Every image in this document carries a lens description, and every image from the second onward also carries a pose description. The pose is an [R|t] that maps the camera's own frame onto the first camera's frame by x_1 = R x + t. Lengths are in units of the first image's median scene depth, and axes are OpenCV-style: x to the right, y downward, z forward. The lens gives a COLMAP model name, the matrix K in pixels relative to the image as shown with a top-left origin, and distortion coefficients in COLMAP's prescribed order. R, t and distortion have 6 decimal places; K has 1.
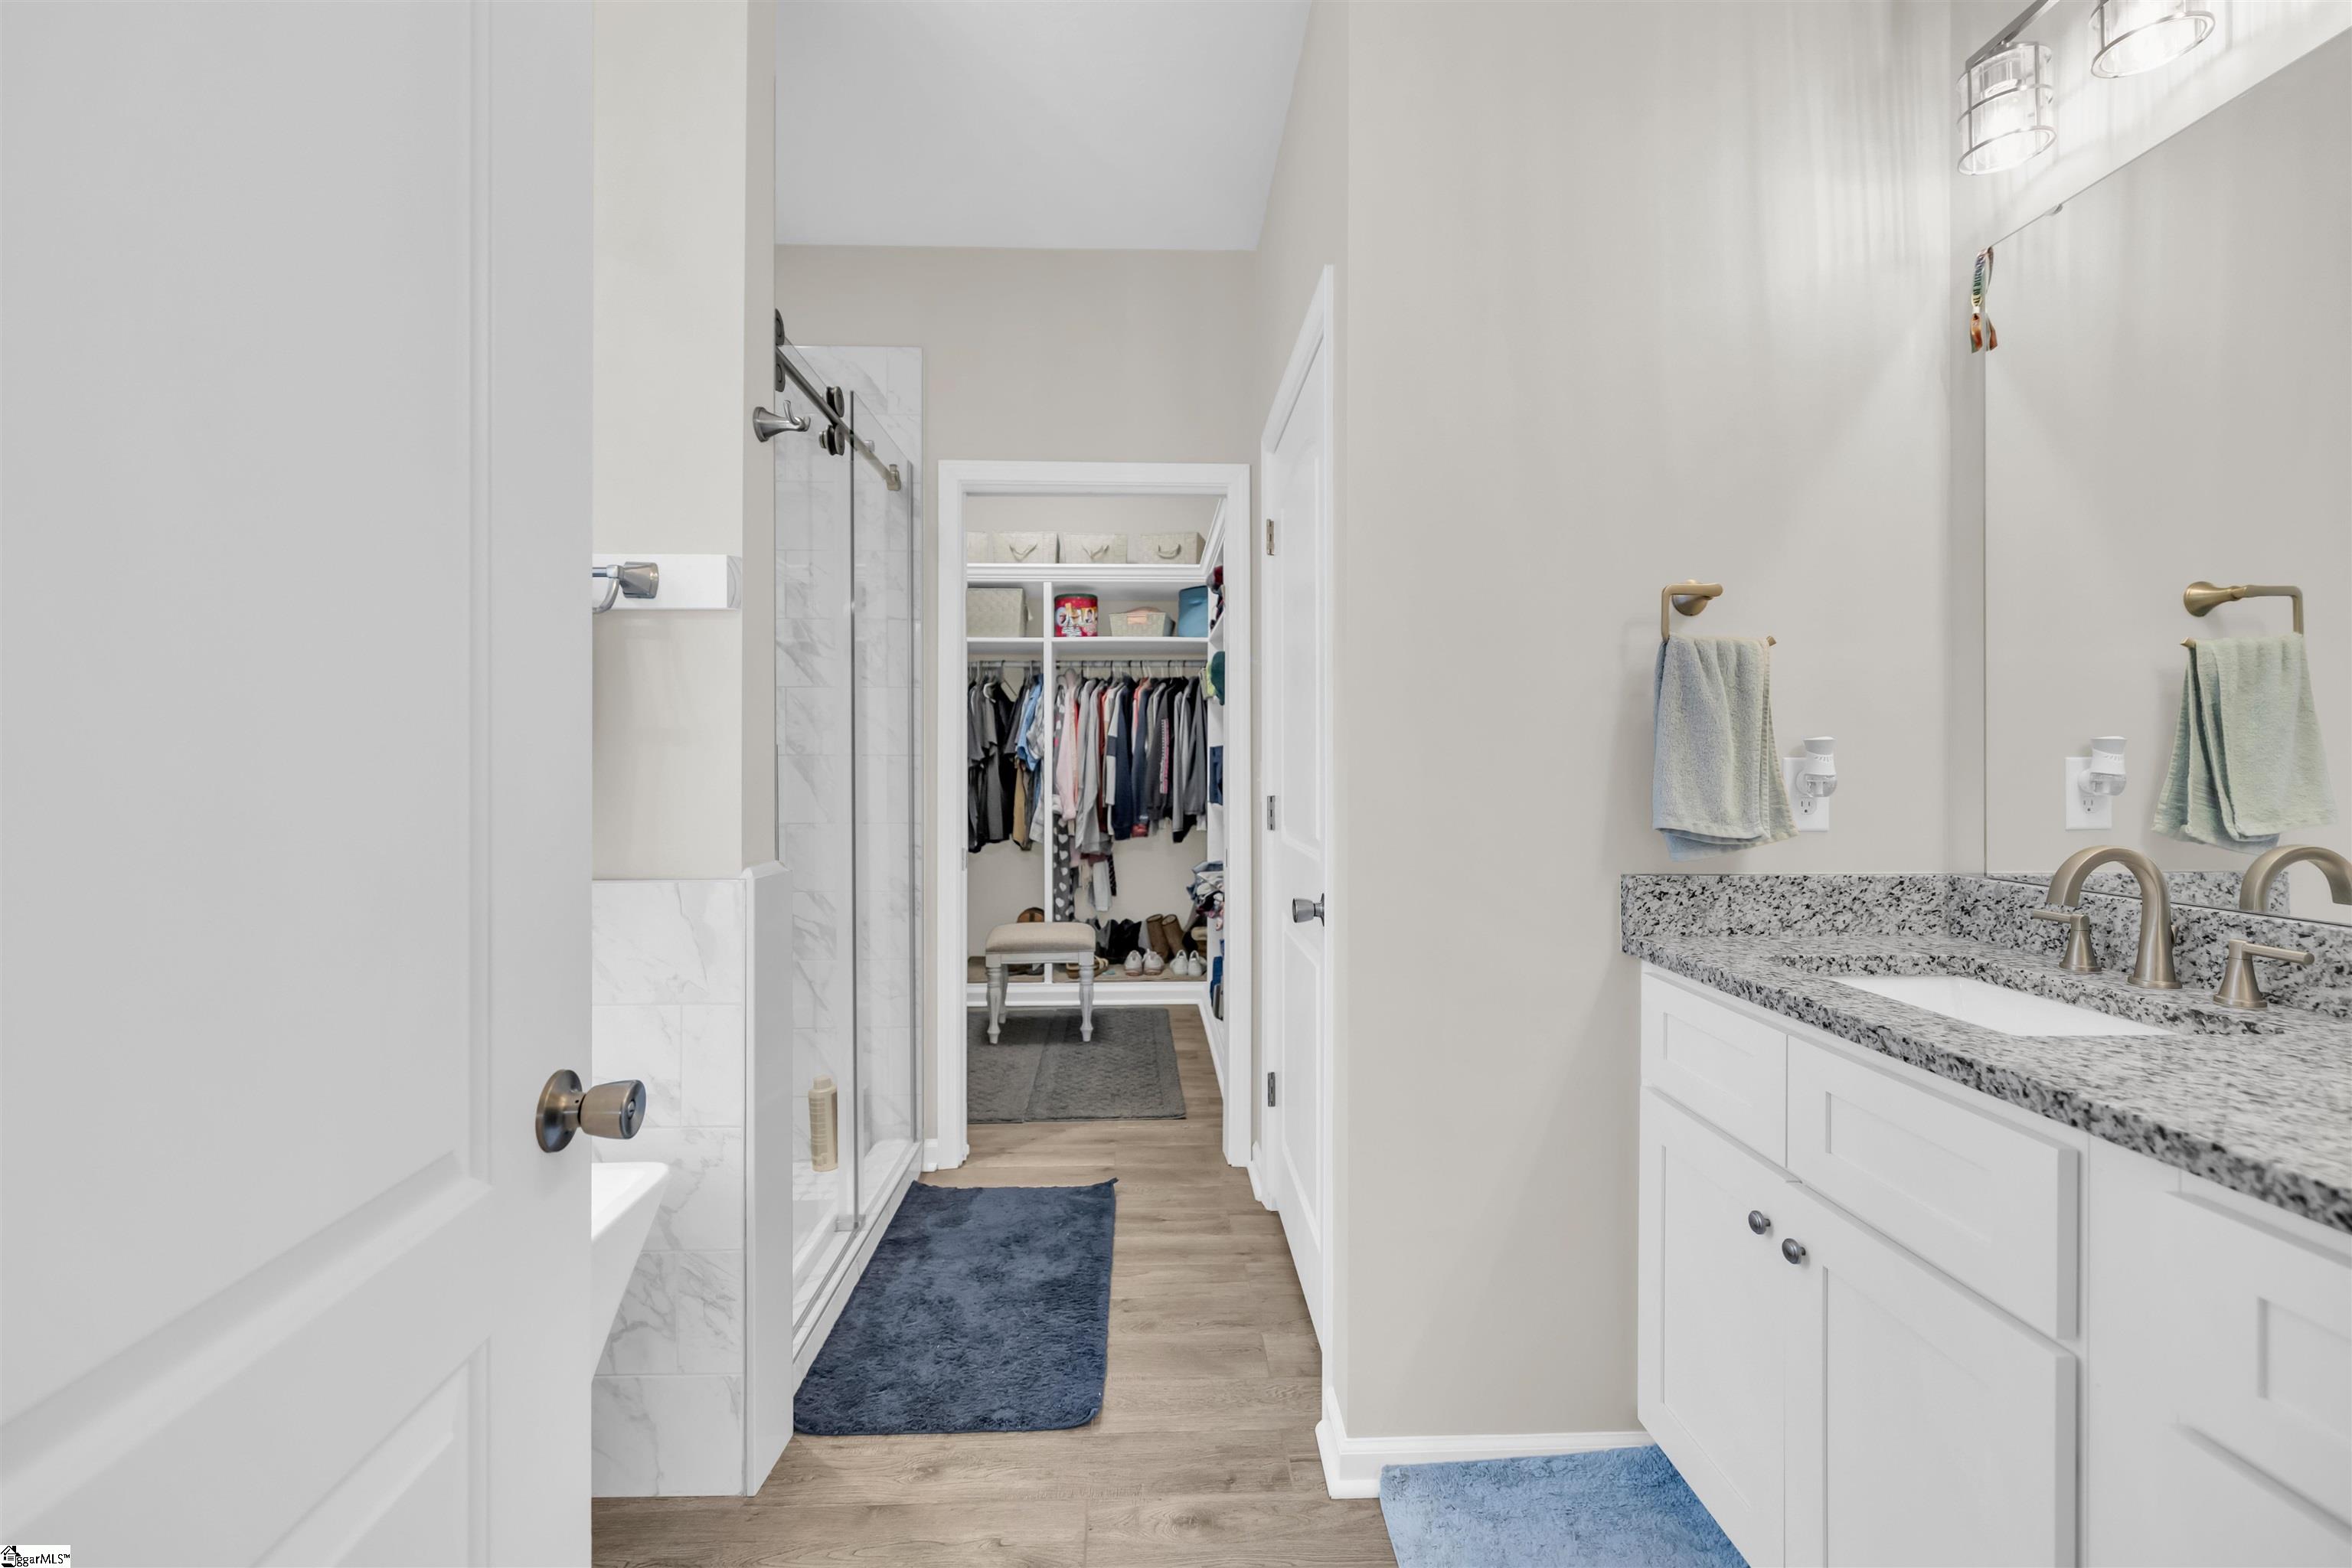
lens RADIAL K [[985.7, 0, 1182.7], [0, 985.7, 768.3], [0, 0, 1]] dist [0.002759, -0.000607]
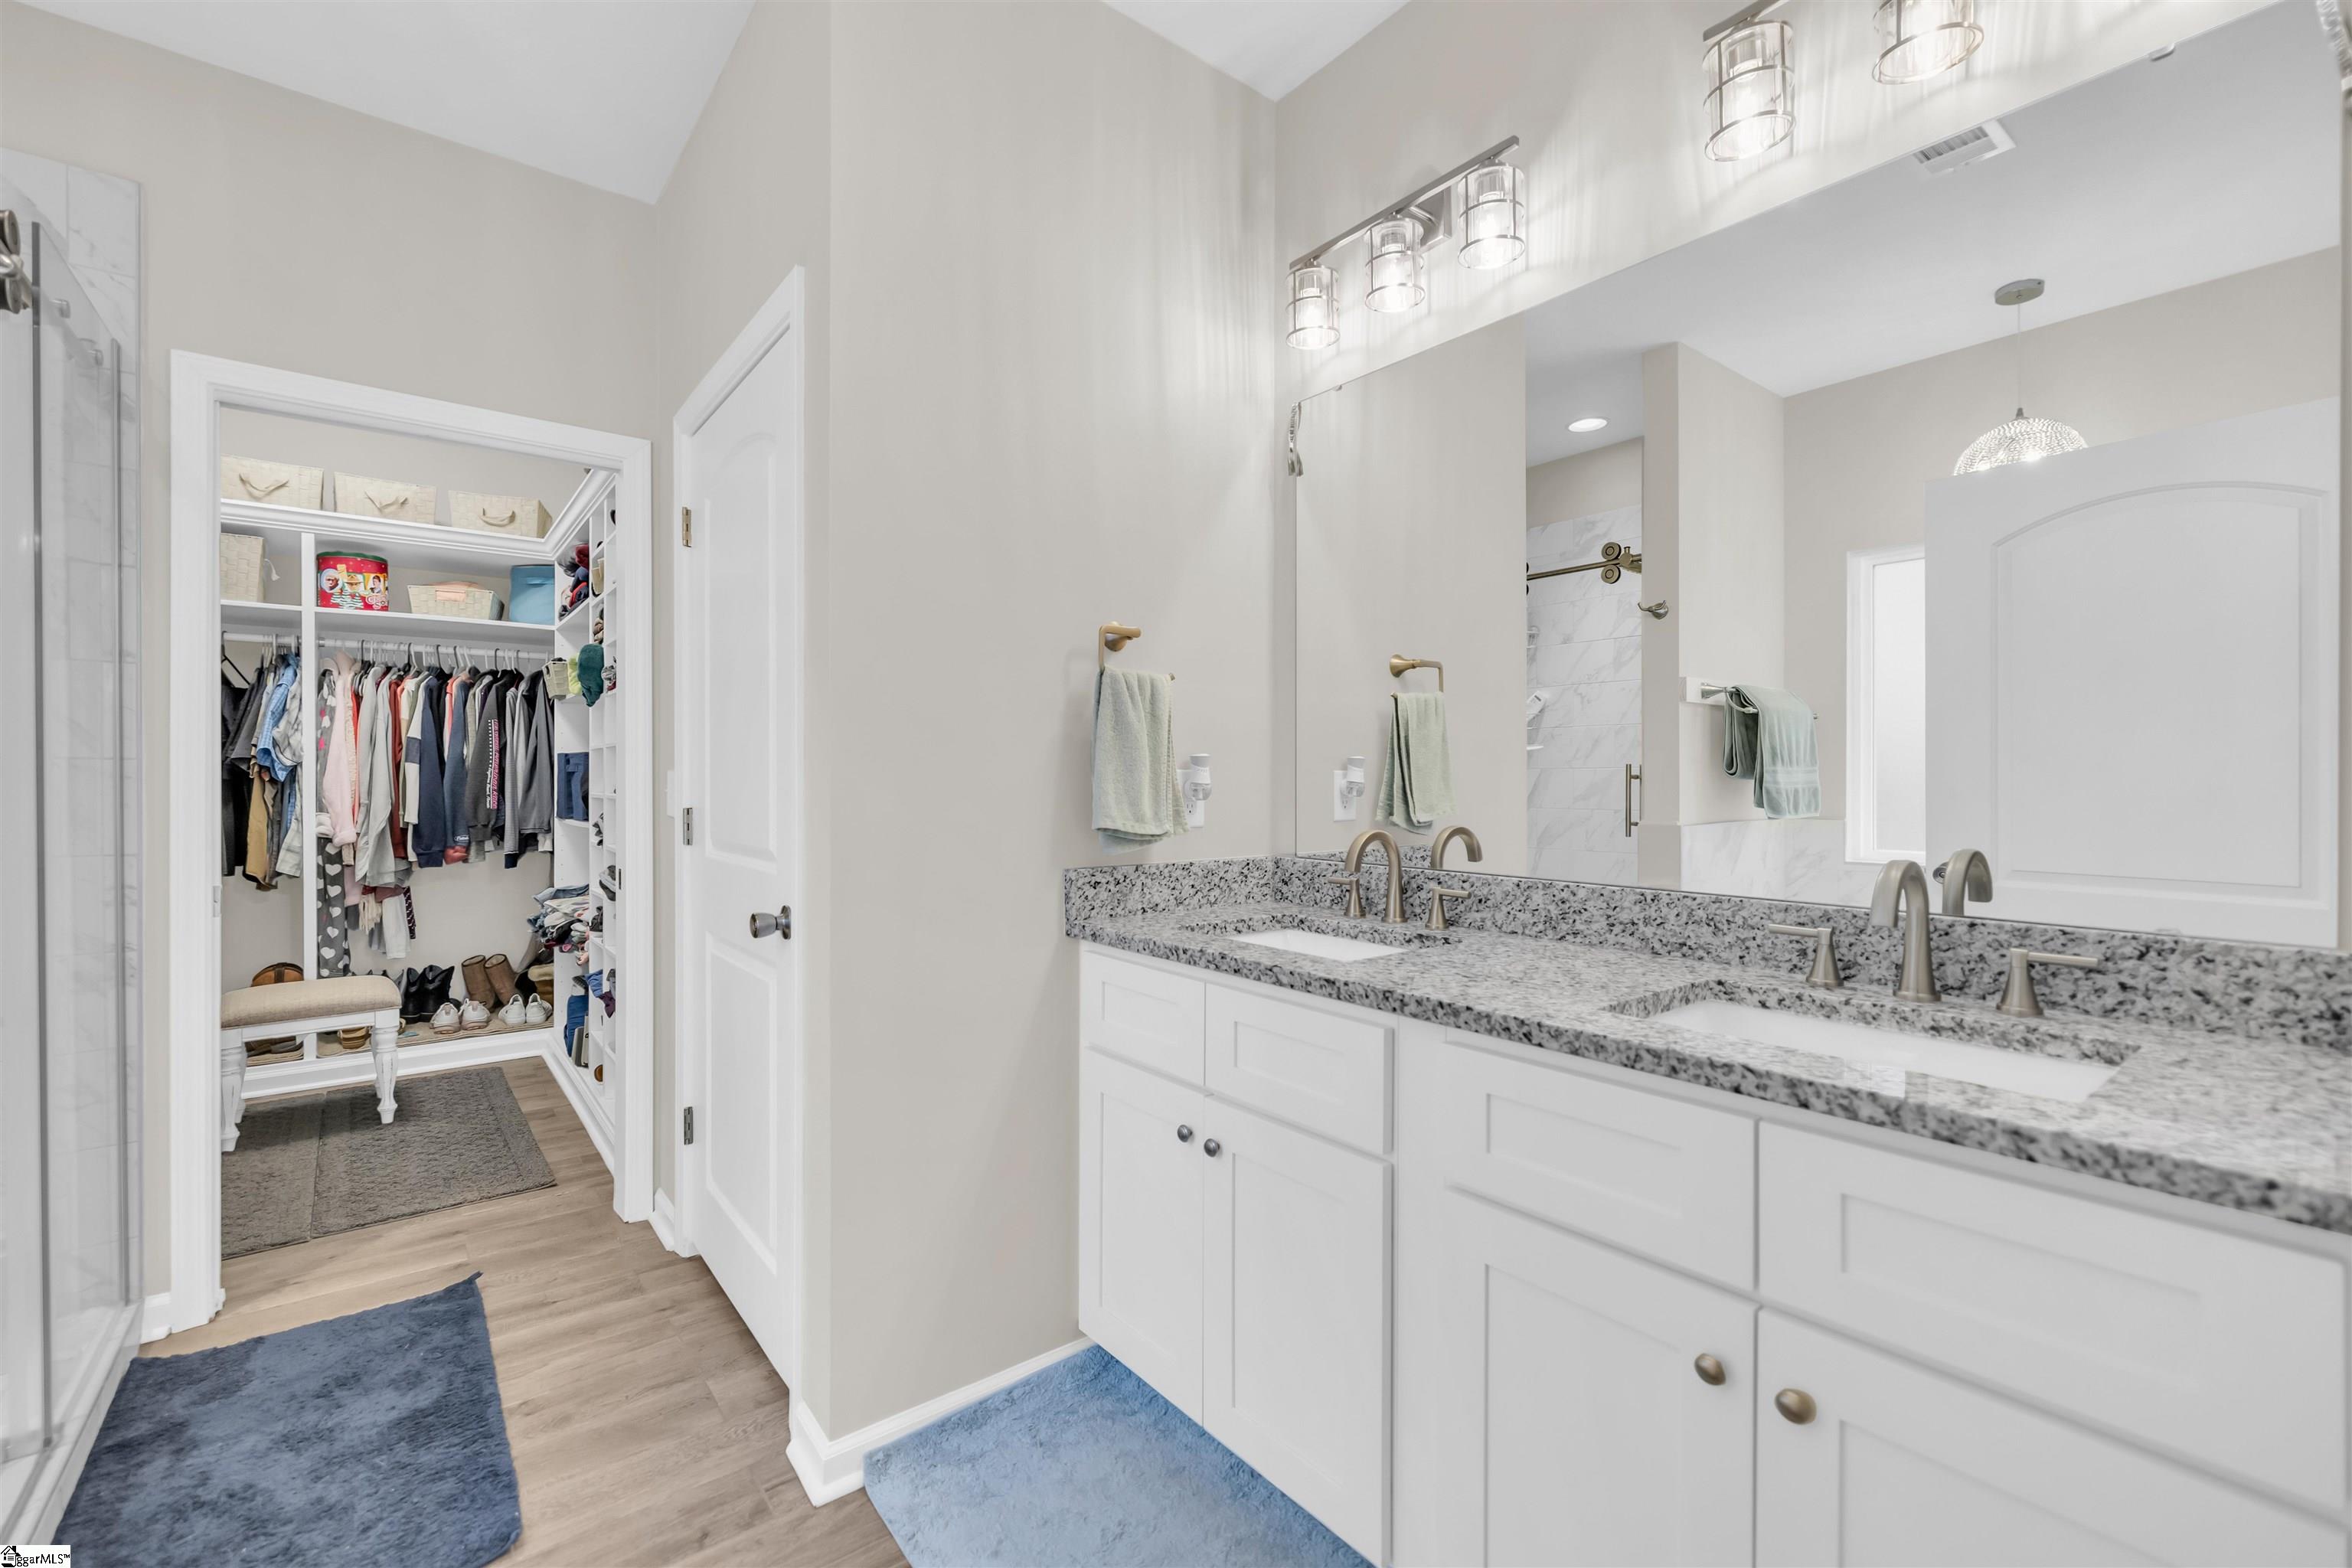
lens RADIAL K [[985.7, 0, 1162.9], [0, 985.7, 785.3], [0, 0, 1]] dist [0.002759, -0.000607]
pose [[0.812261, -0.002822, 0.583287, -0.137867], [-0.000673, 0.999983, 0.005775, 0.001841], [-0.583293, -0.005084, 0.812246, -0.013393]]
